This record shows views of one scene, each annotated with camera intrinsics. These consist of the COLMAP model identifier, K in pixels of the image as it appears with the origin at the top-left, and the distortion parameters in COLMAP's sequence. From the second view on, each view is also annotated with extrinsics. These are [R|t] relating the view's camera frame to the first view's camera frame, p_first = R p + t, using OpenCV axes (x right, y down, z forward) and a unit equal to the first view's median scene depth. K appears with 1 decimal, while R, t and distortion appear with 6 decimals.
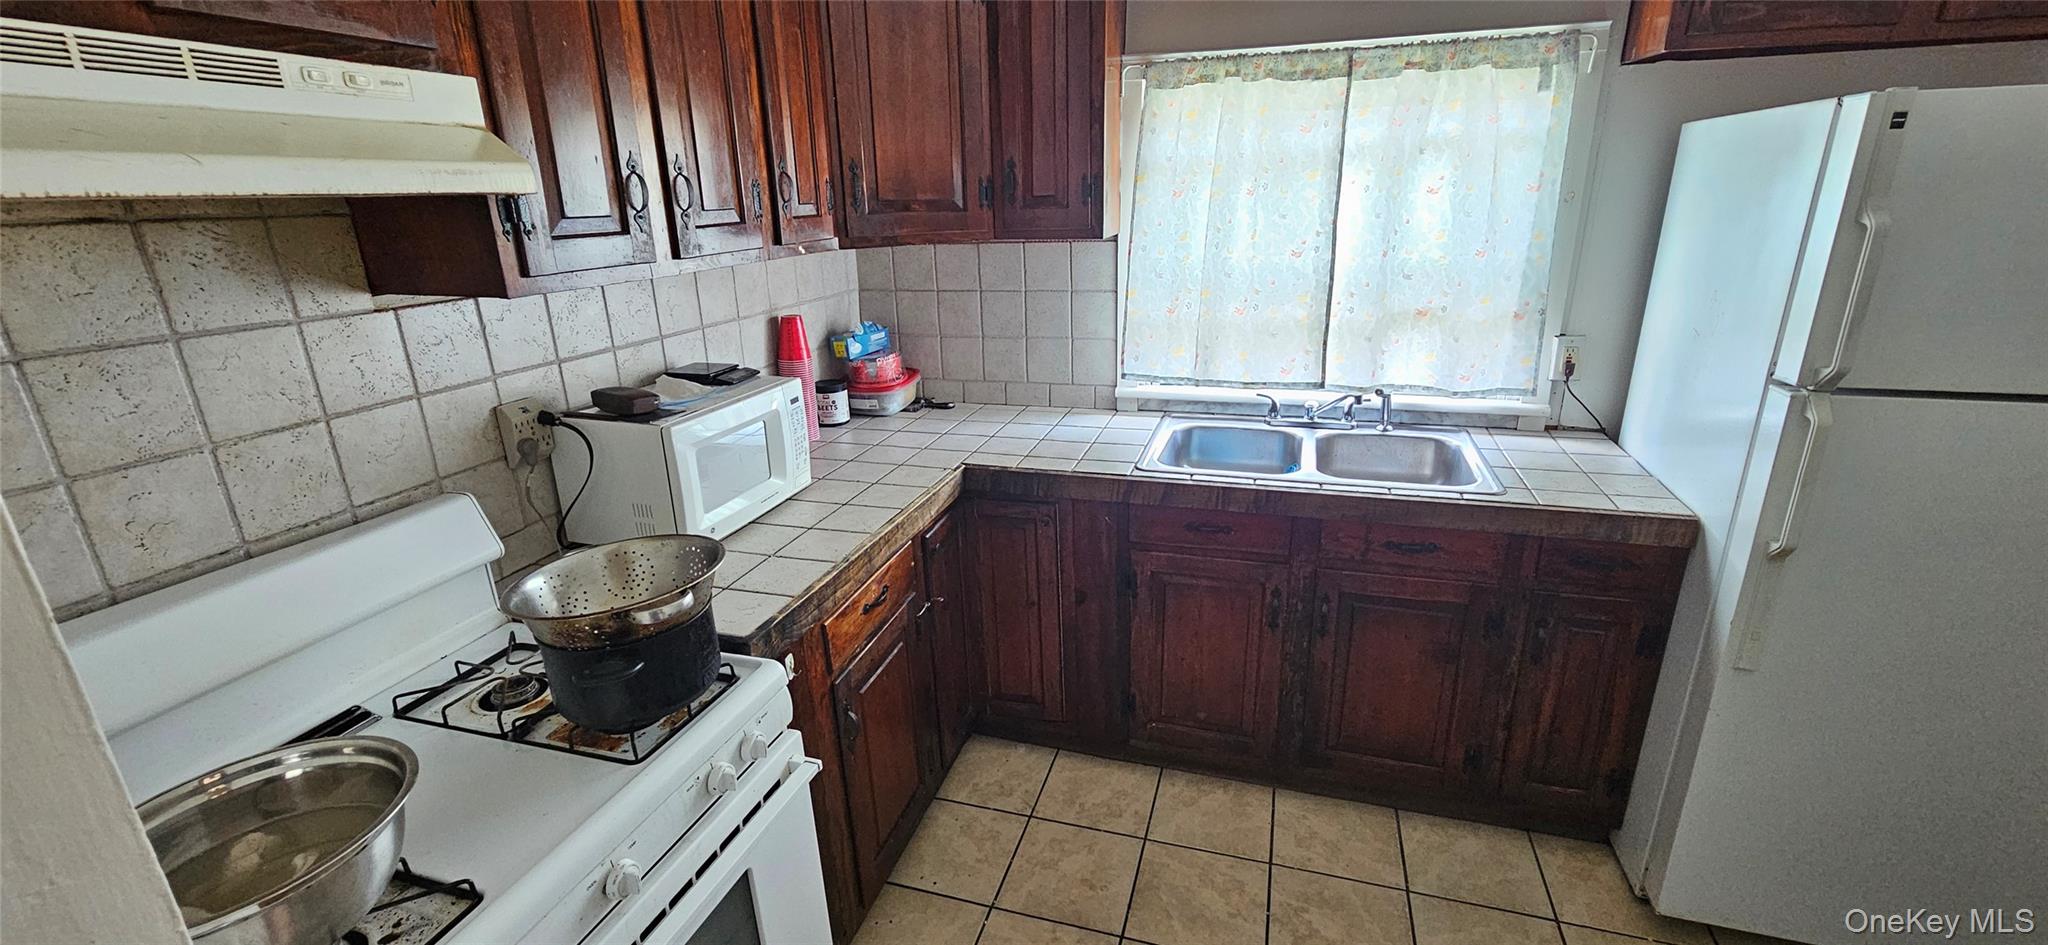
lens RADIAL K [[846.1, 0, 1028.7], [0, 846.1, 467.6], [0, 0, 1]] dist [-0.000224, -0.000180]
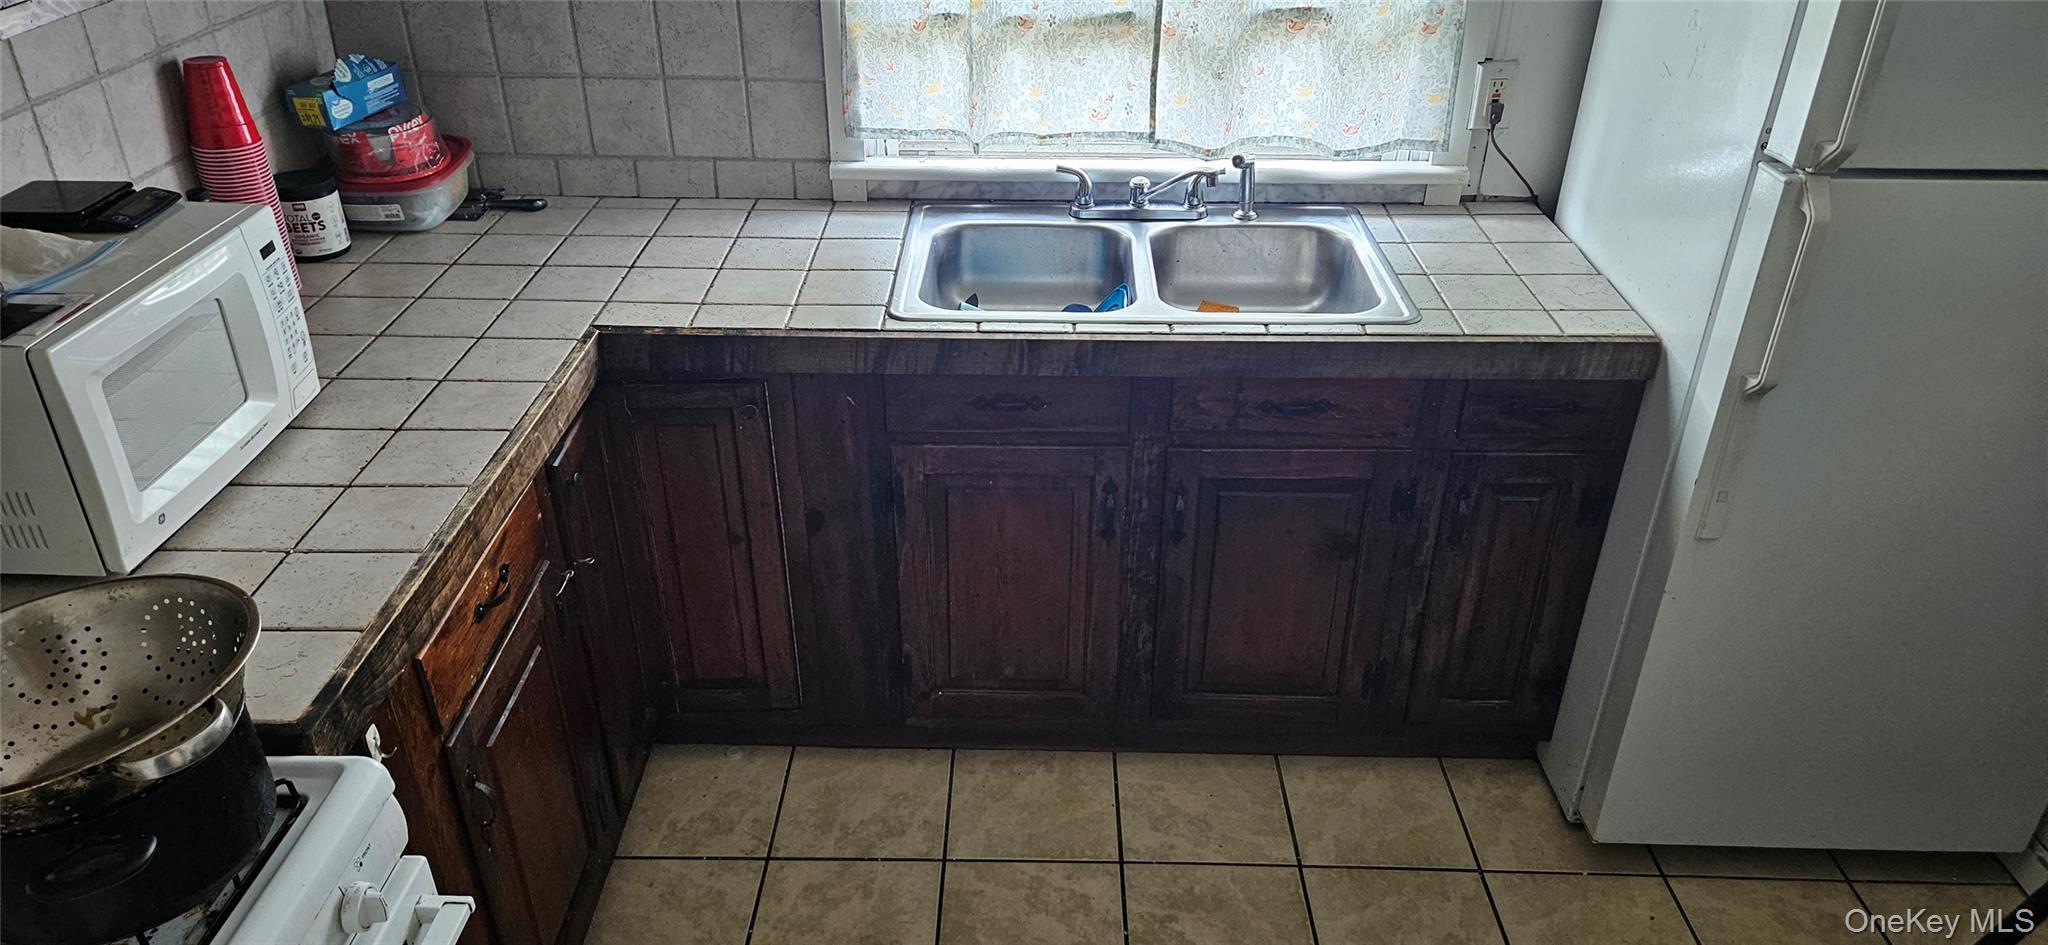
lens RADIAL K [[1367.8, 0, 1020.0], [0, 1367.8, 482.3], [0, 0, 1]] dist [0.082684, -0.072296]
pose [[0.958939, -0.111608, 0.260729, -0.059753], [0.056948, 0.976364, 0.208494, -0.087304], [-0.277836, -0.185086, 0.942629, -0.004877]]
